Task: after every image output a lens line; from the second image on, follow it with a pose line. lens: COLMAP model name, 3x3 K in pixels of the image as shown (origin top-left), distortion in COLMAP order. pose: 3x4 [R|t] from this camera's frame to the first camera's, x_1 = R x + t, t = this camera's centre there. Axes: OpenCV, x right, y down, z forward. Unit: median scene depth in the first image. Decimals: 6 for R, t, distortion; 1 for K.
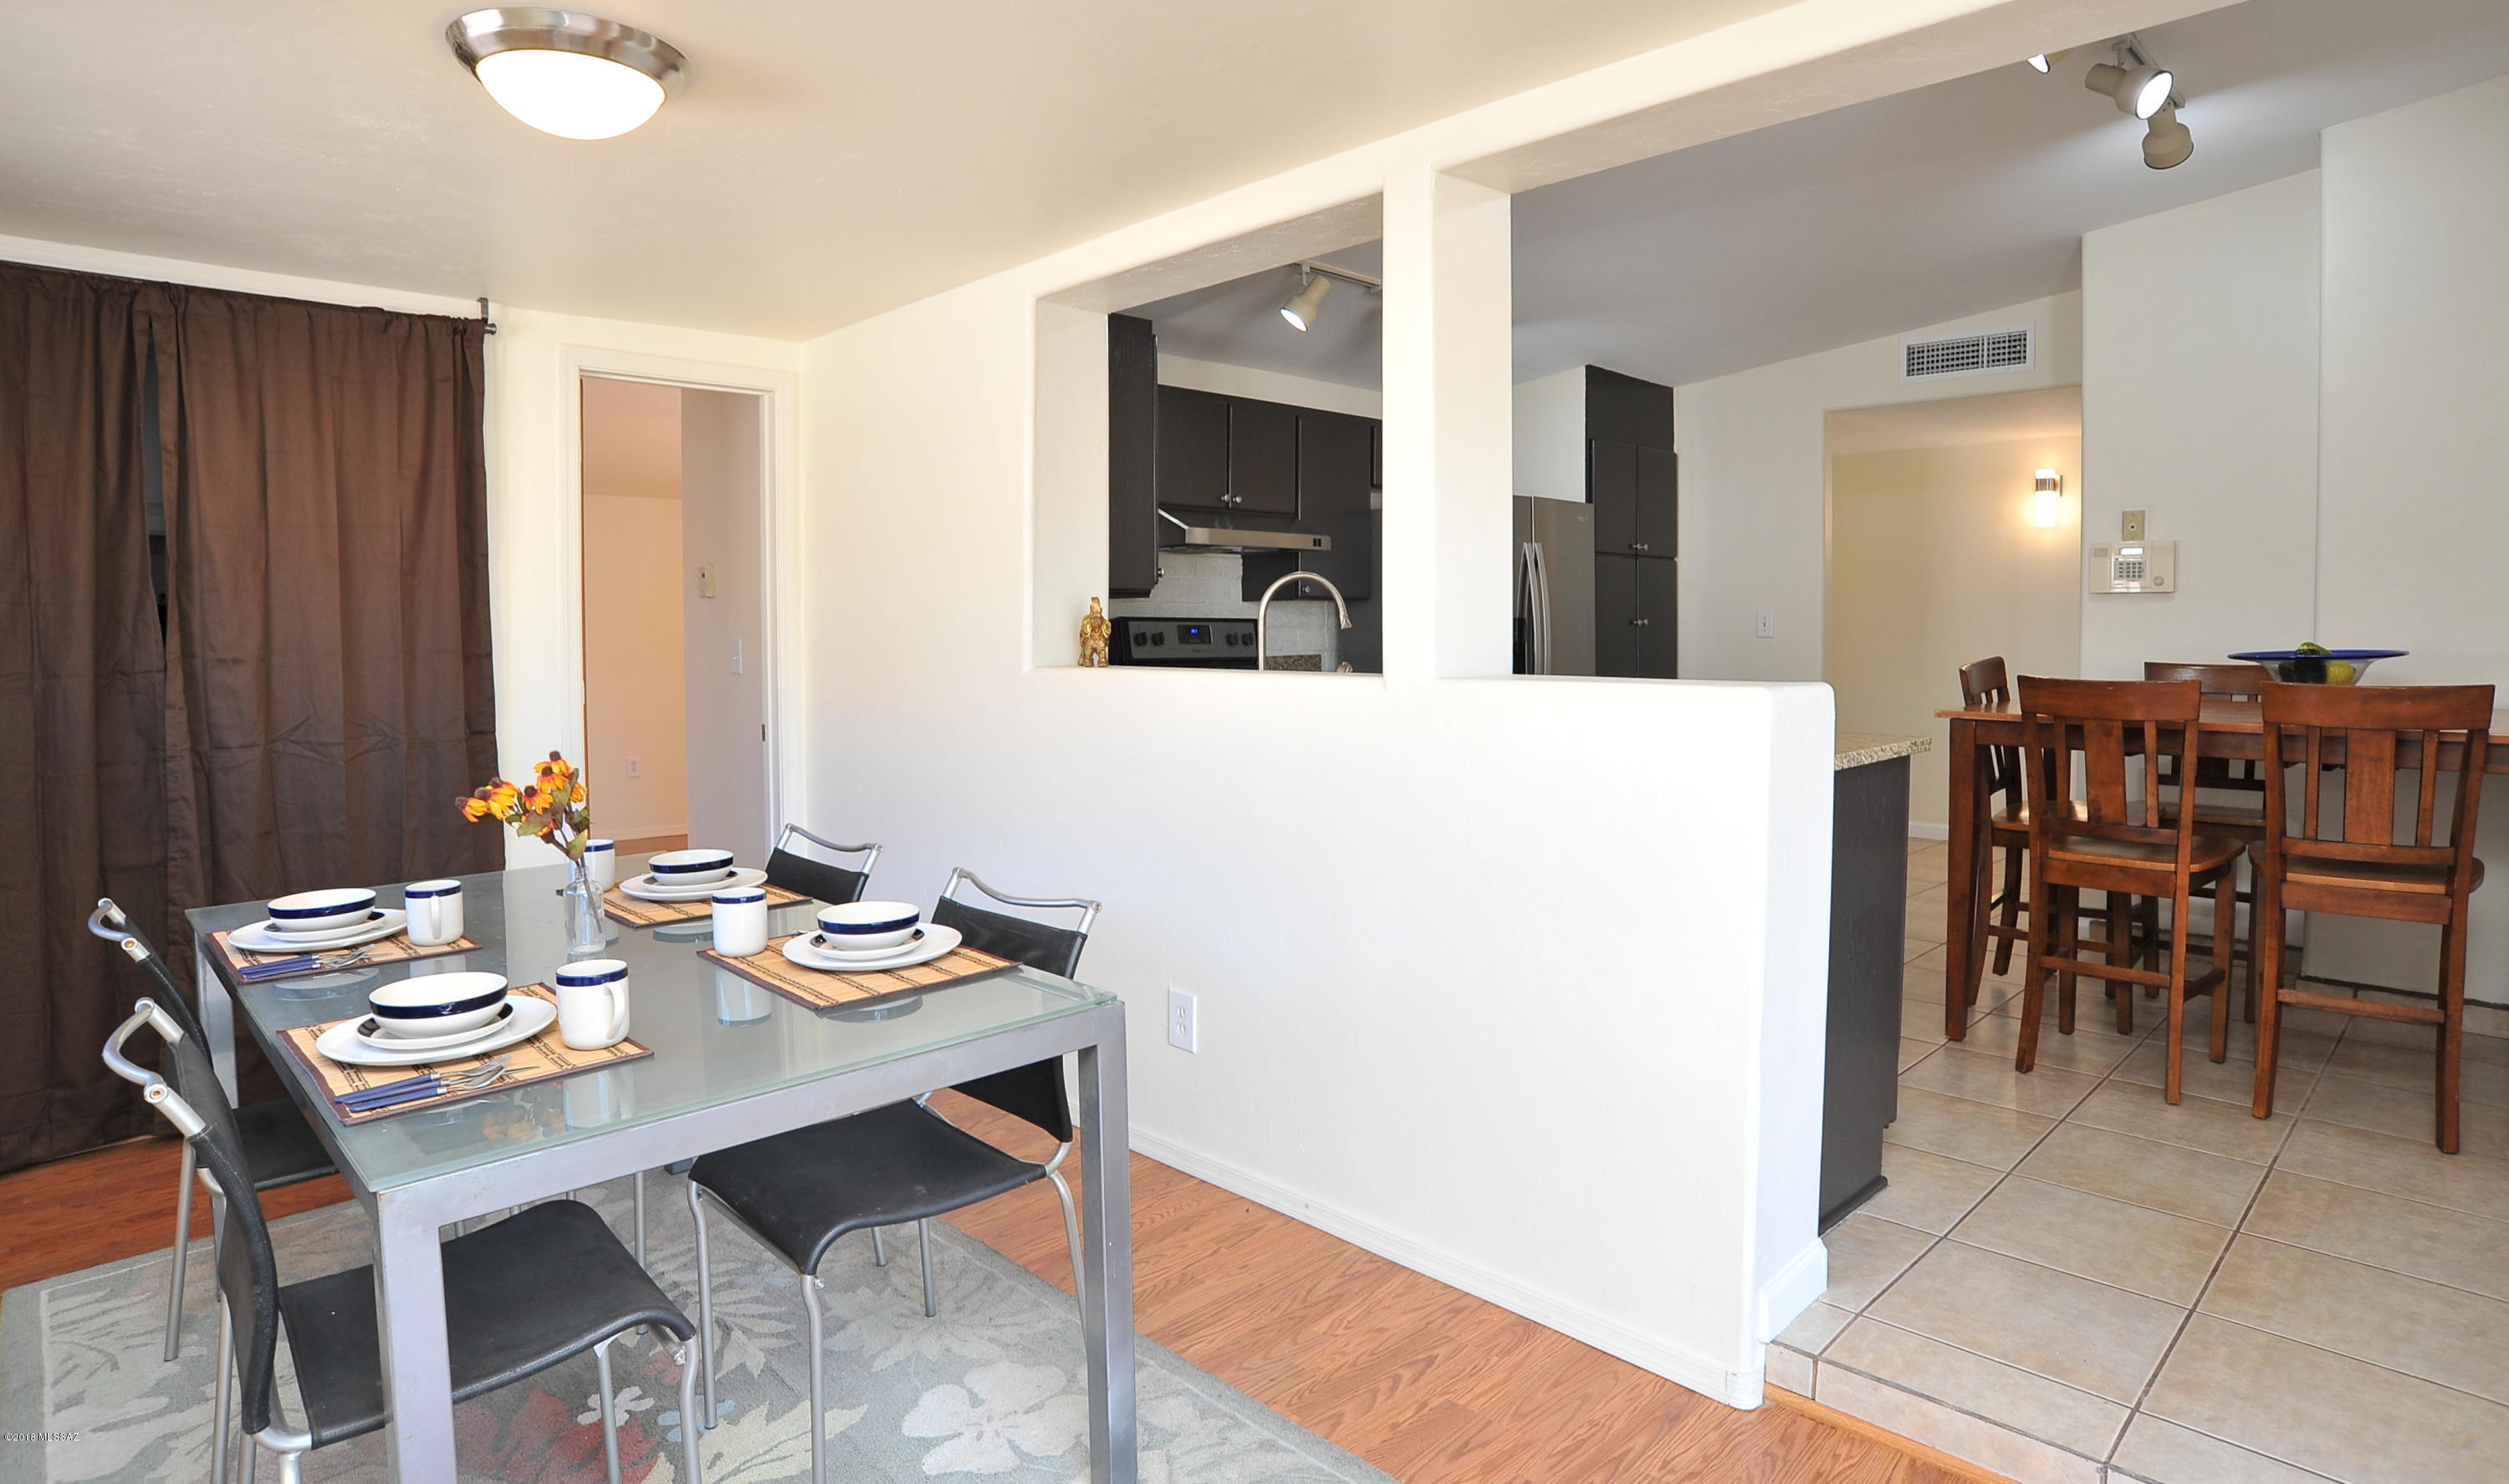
lens RADIAL K [[1315.3, 0, 1303.6], [0, 1315.3, 653.9], [0, 0, 1]] dist [-0.000148, 0.002214]
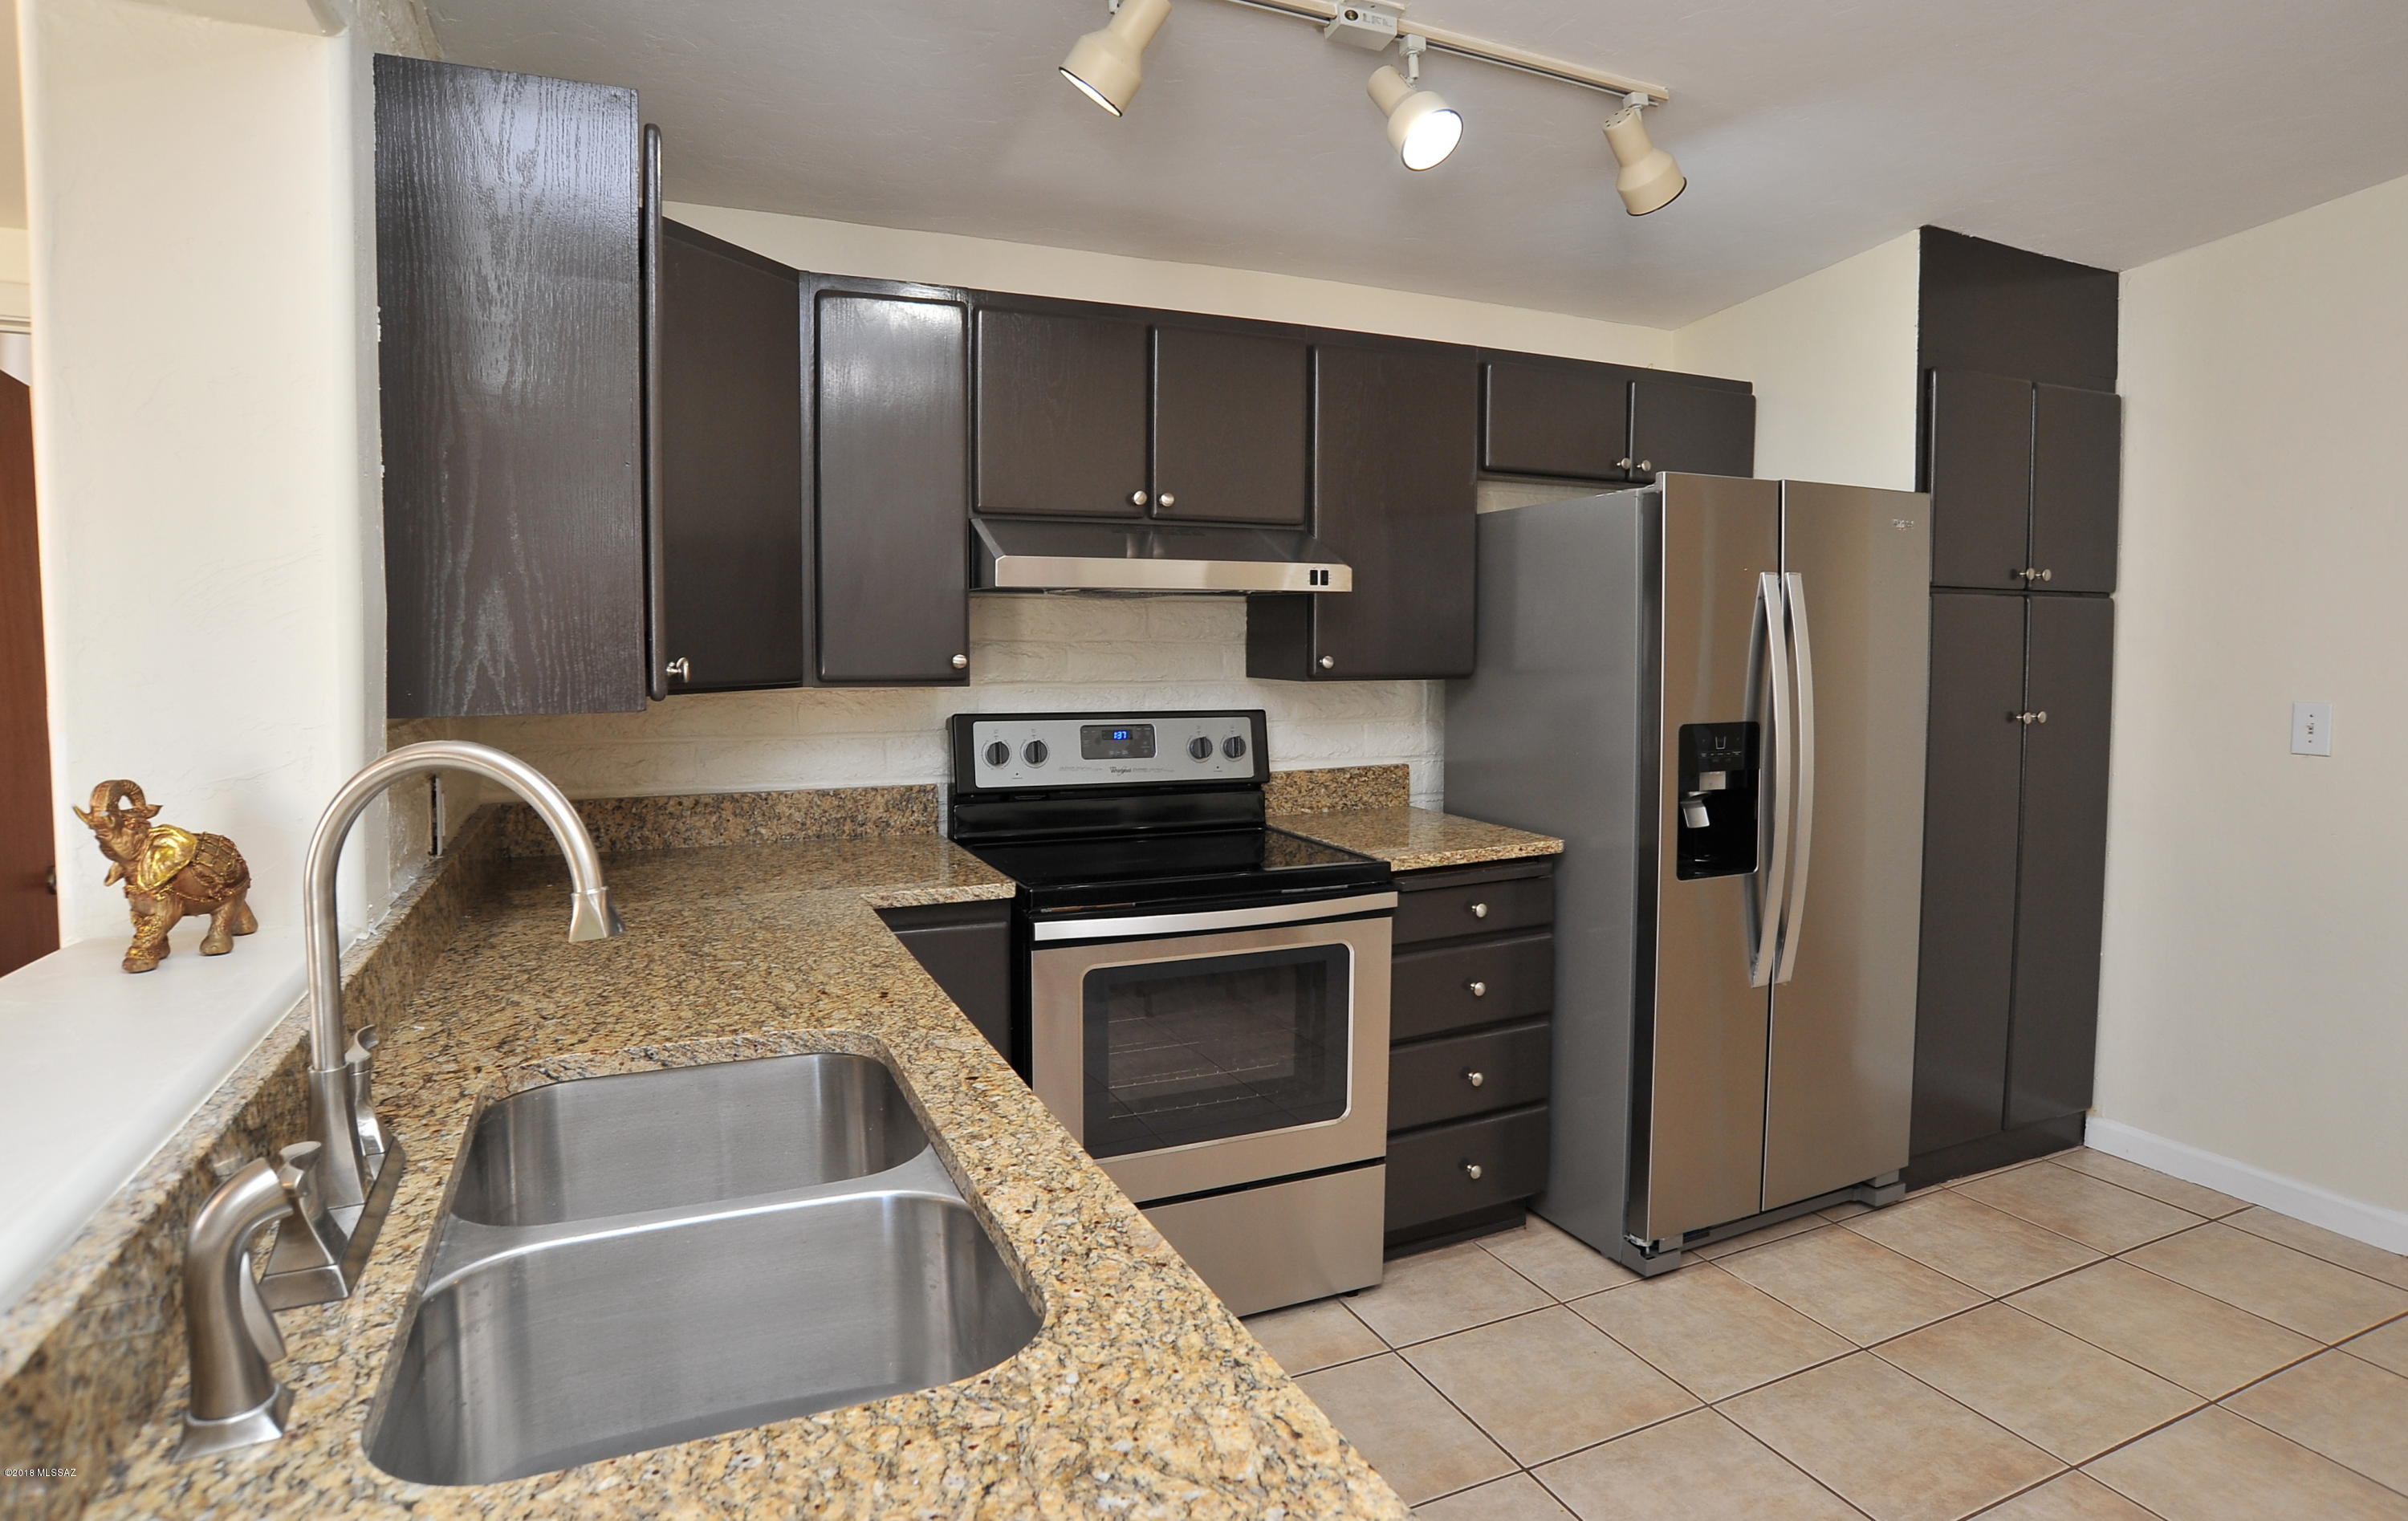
lens RADIAL K [[1295.9, 0, 1220.5], [0, 1295.9, 715.8], [0, 0, 1]] dist [-0.070180, 0.008634]
pose [[0.941184, 0.024112, -0.337033, 0.146808], [-0.011888, 0.999196, 0.038286, -0.049995], [0.337685, -0.032027, 0.940714, 0.513566]]
